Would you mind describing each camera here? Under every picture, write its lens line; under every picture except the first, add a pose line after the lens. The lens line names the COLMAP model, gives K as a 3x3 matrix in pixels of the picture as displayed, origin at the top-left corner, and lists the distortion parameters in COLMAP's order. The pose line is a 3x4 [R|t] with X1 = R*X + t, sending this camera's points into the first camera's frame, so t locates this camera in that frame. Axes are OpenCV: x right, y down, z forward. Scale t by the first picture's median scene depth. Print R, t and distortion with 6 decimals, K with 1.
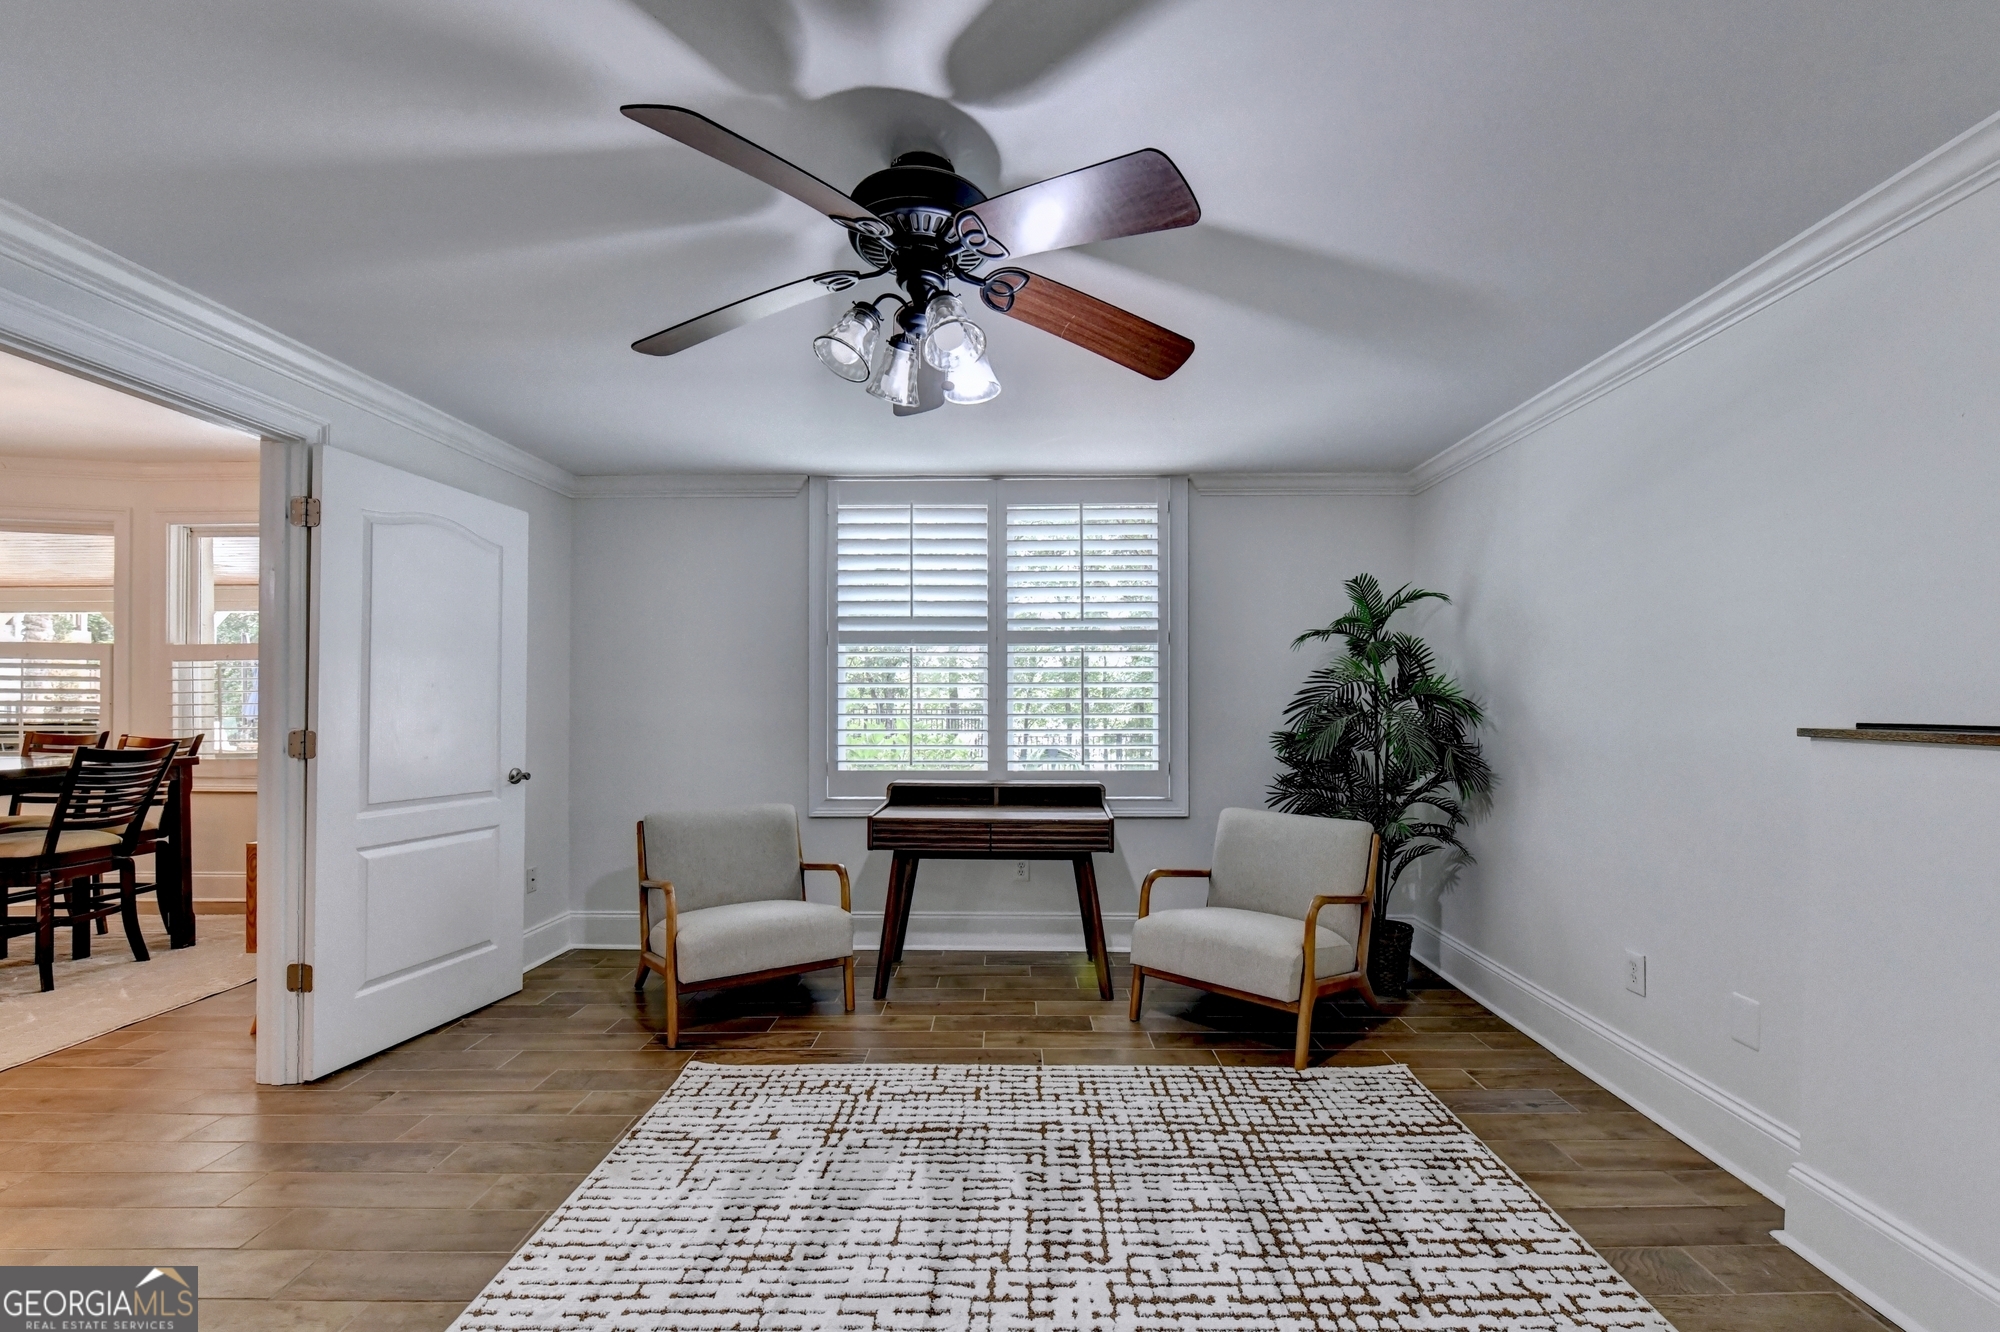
lens RADIAL K [[830.5, 0, 1044.6], [0, 830.5, 714.9], [0, 0, 1]] dist [-0.005937, -0.000268]
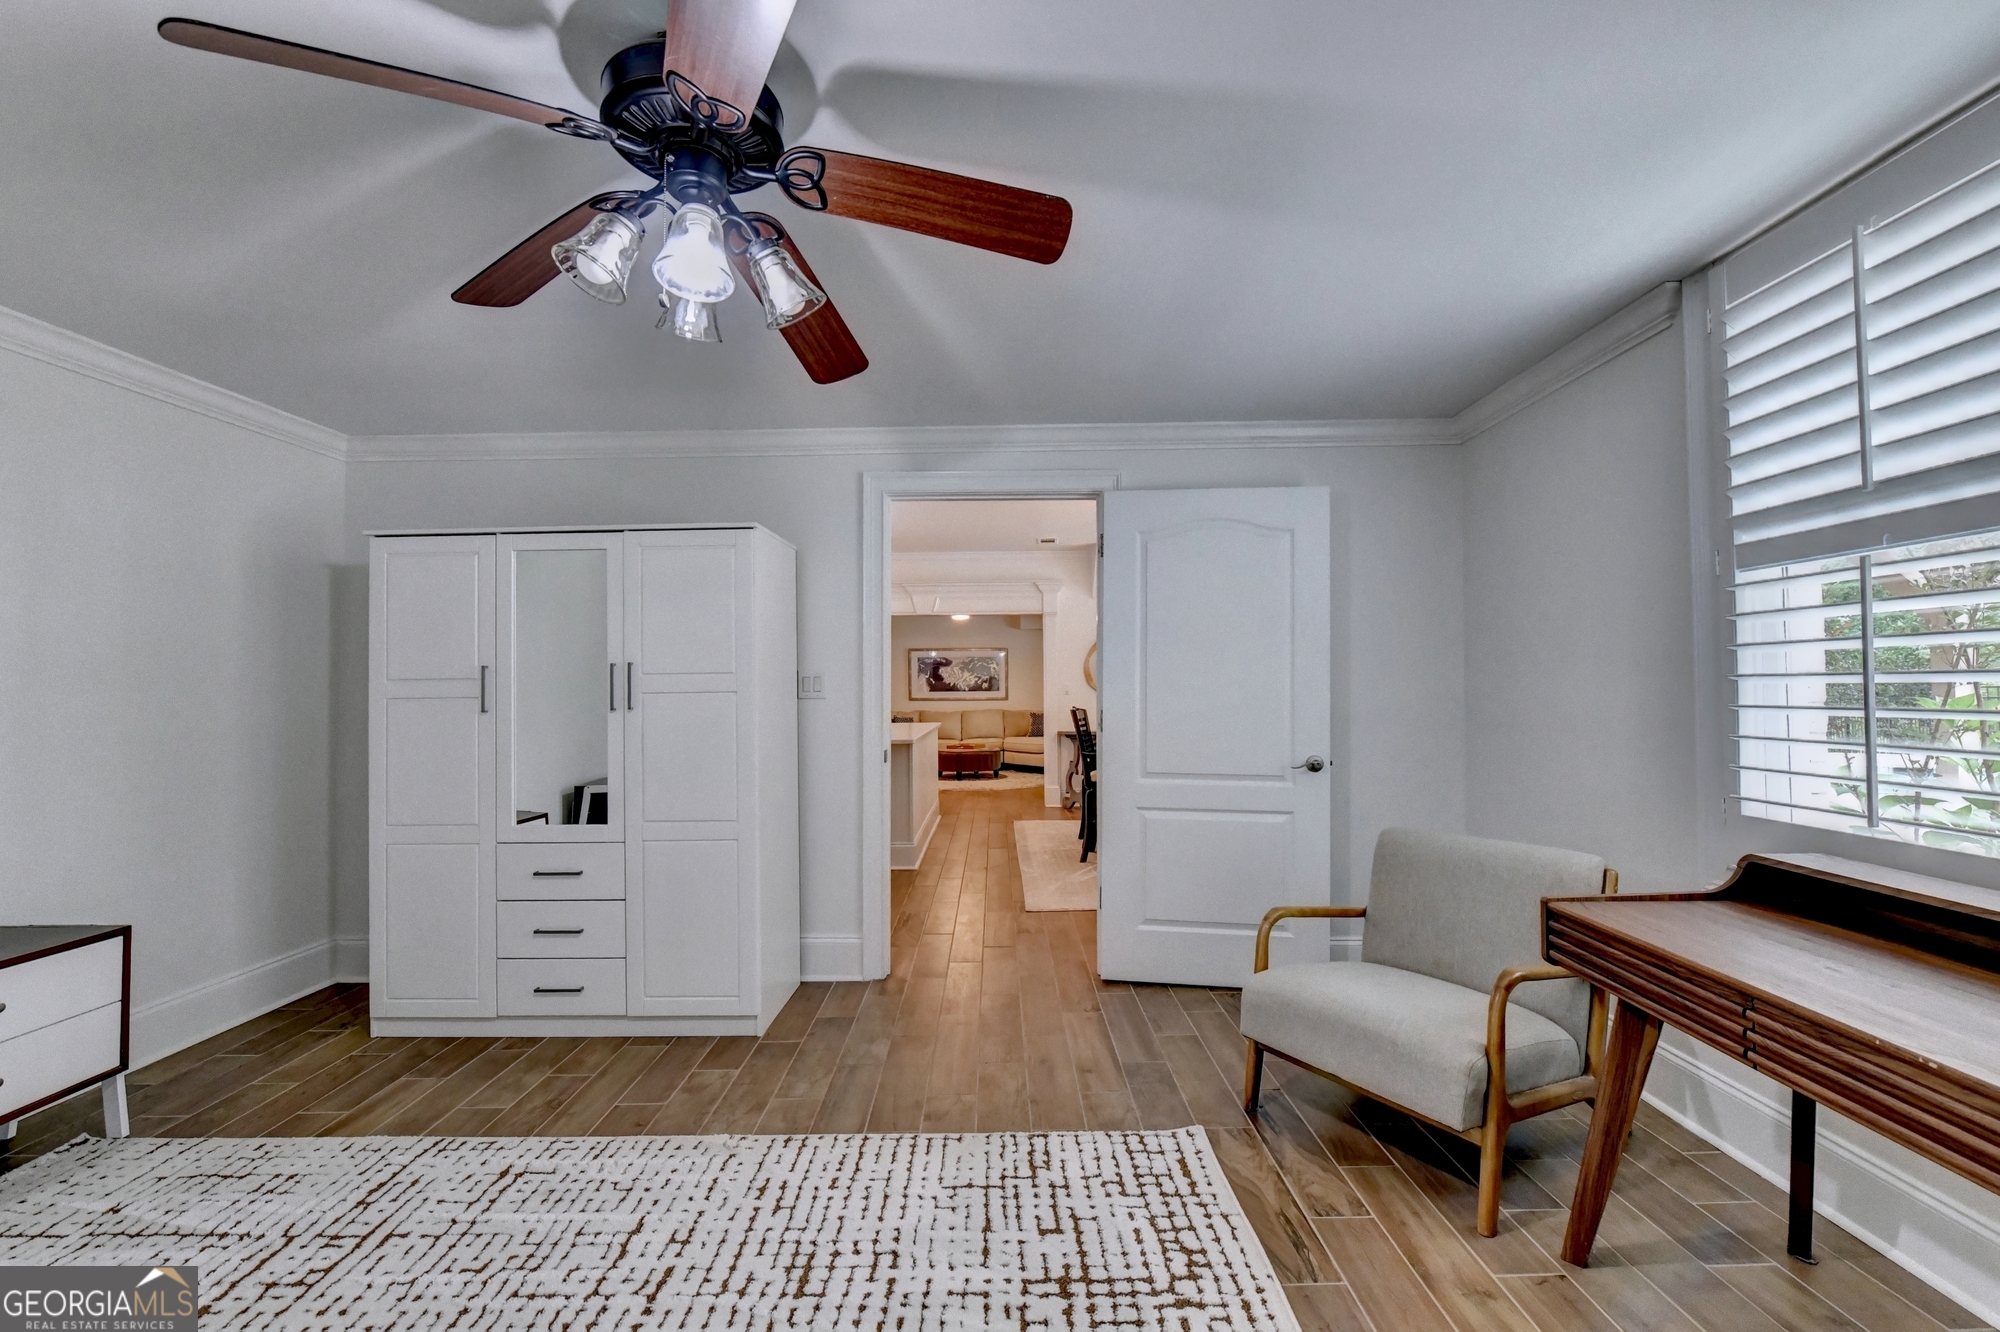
lens RADIAL K [[821.9, 0, 988.7], [0, 821.9, 671.3], [0, 0, 1]] dist [-0.001006, -0.000184]
pose [[-0.020637, -0.022096, -0.999543, 0.410360], [-0.006262, 0.999739, -0.021971, -0.012463], [0.999767, 0.005806, -0.020770, 0.822499]]
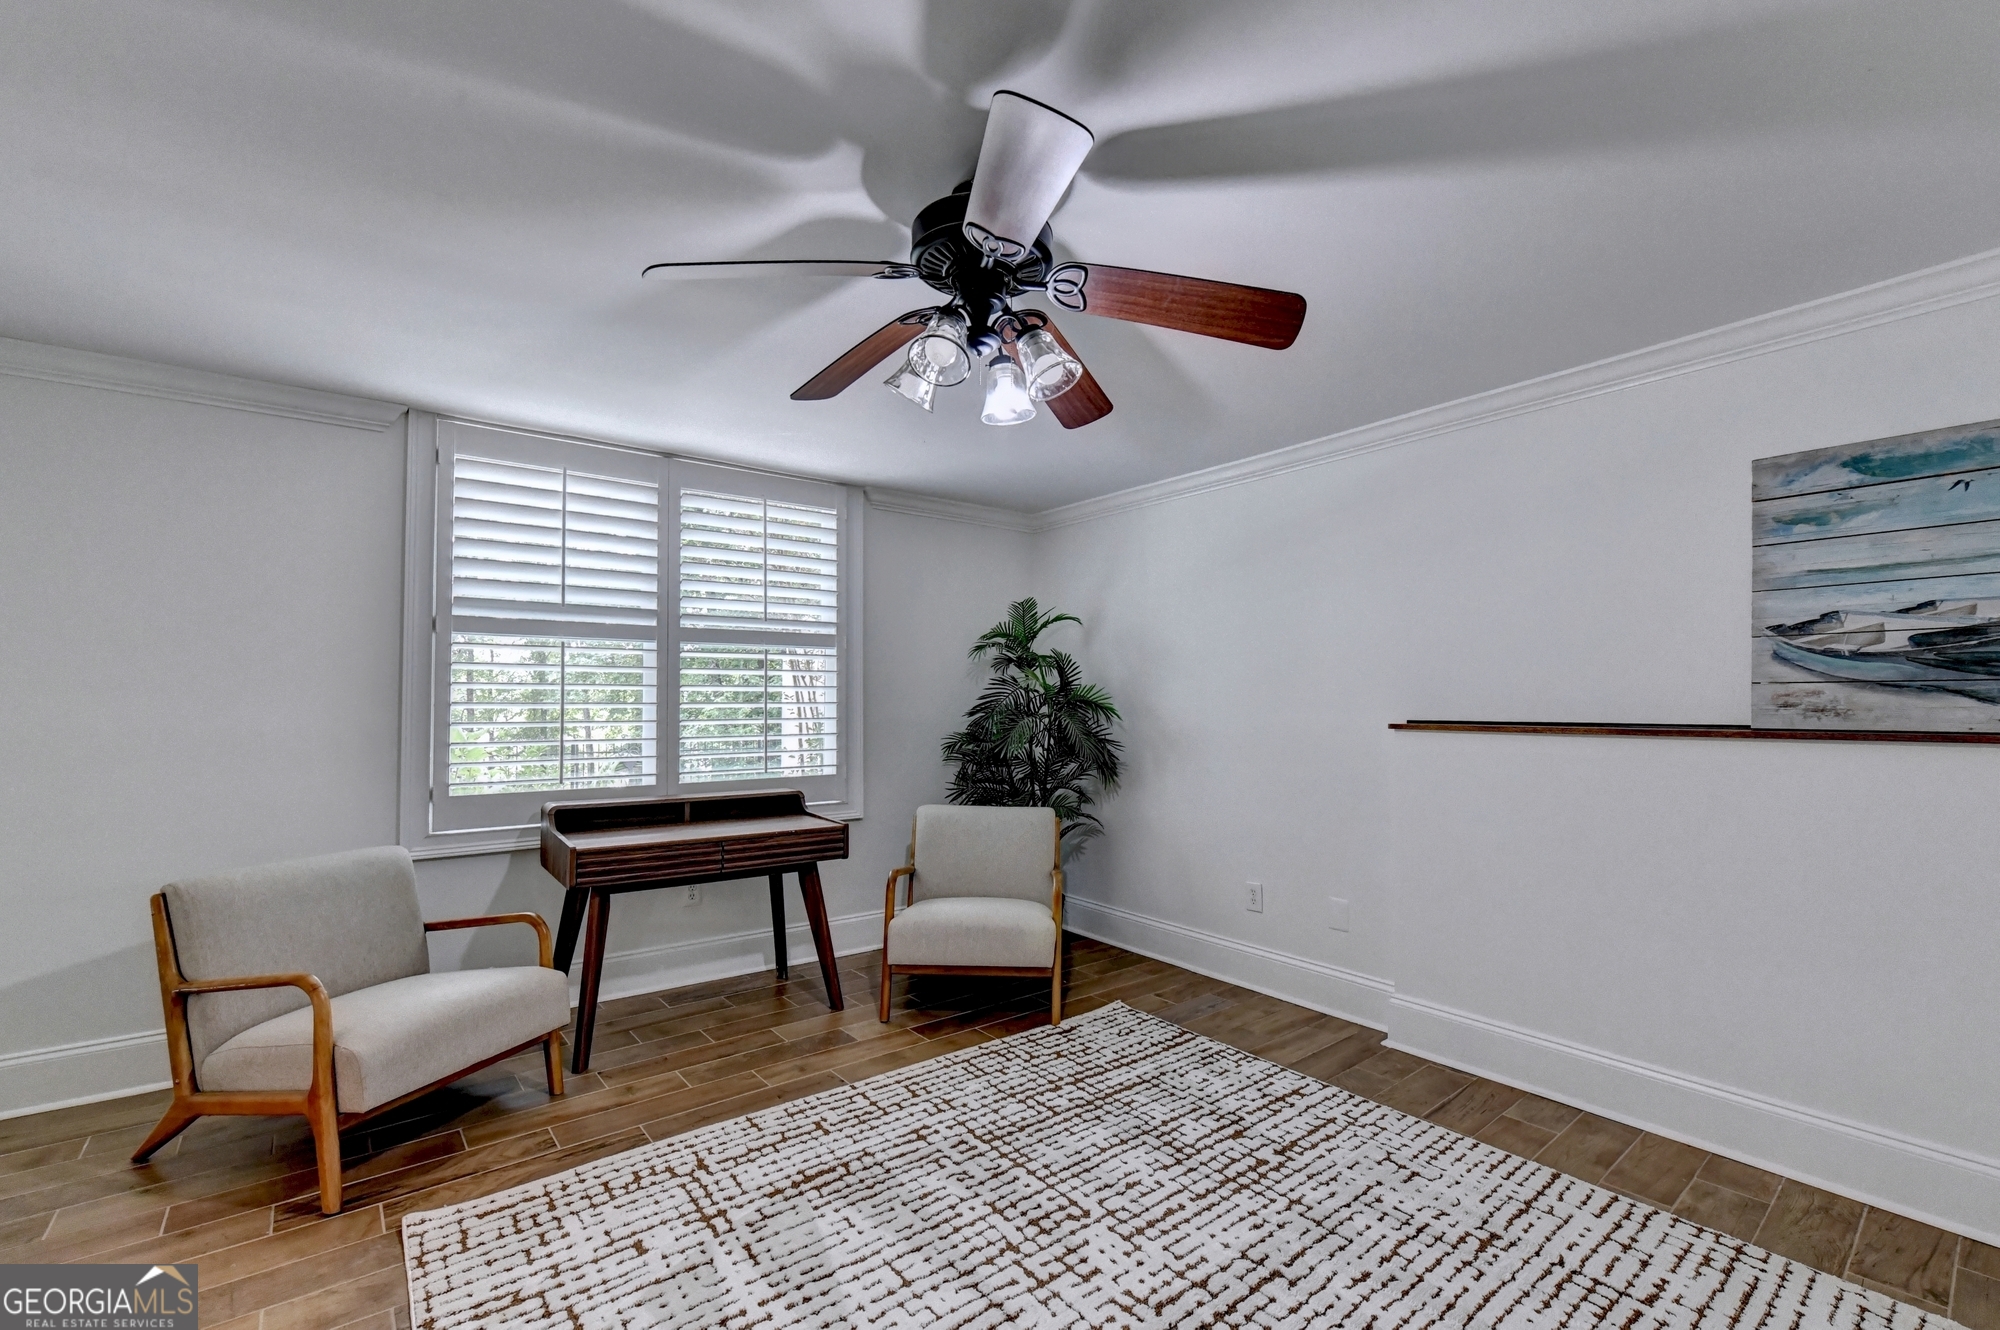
lens RADIAL K [[828.9, 0, 1013.9], [0, 828.9, 690.1], [0, 0, 1]] dist [-0.001937, -0.003206]
pose [[0.790367, 0.009279, 0.612563, -0.461883], [0.009218, 0.999592, -0.027034, -0.008440], [-0.612564, 0.027013, 0.789959, 0.112100]]
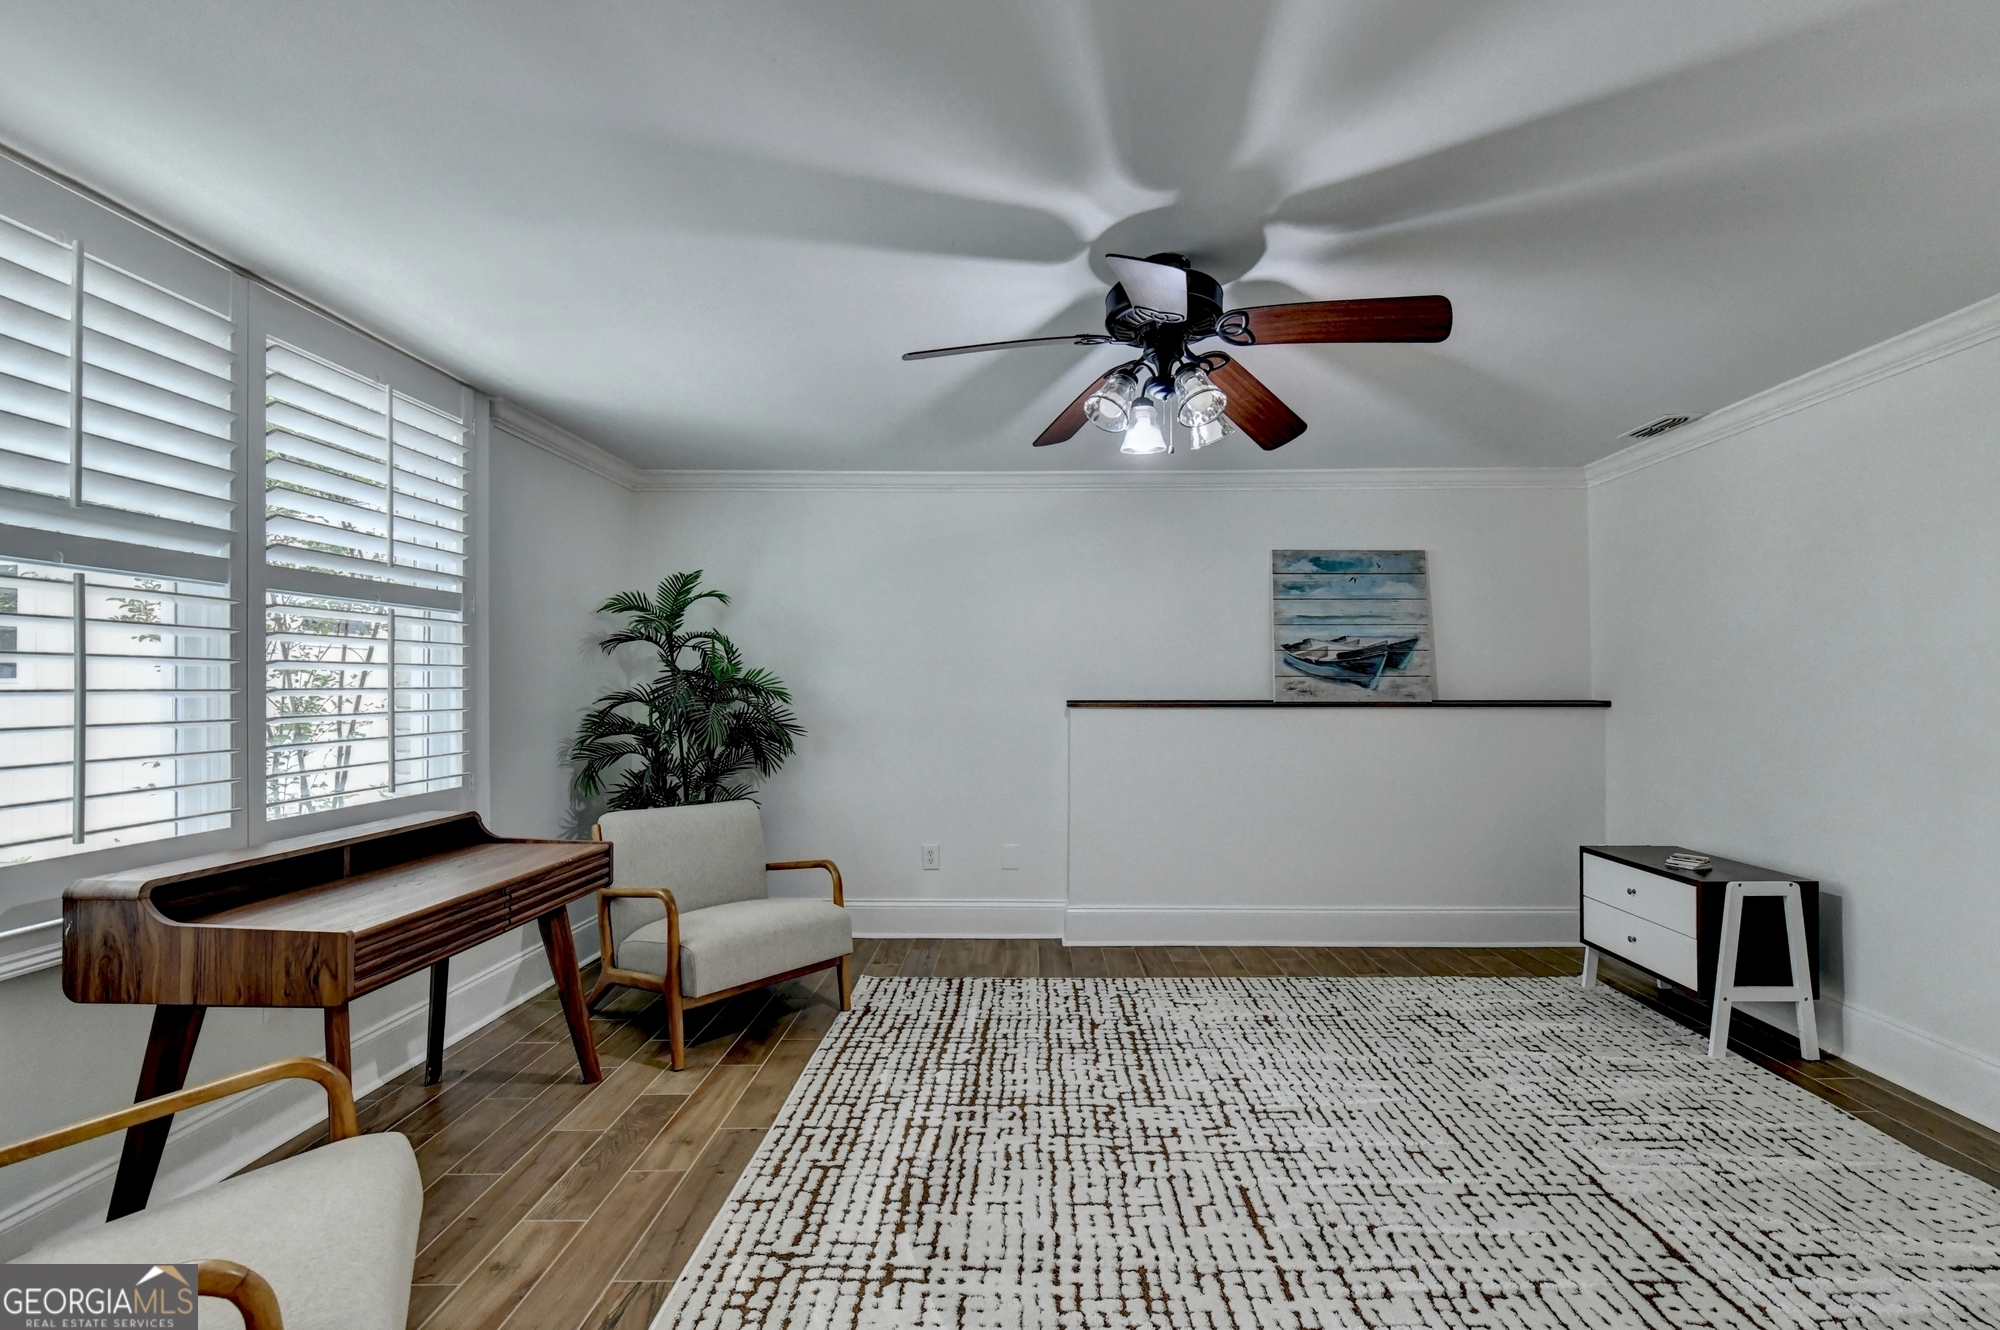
lens RADIAL K [[828.9, 0, 1013.9], [0, 828.9, 690.1], [0, 0, 1]] dist [-0.001937, -0.003206]
pose [[0.025439, -0.006014, 0.999658, -0.859418], [0.014815, 0.999874, 0.005638, -0.022203], [-0.999567, 0.014666, 0.025525, 0.748102]]
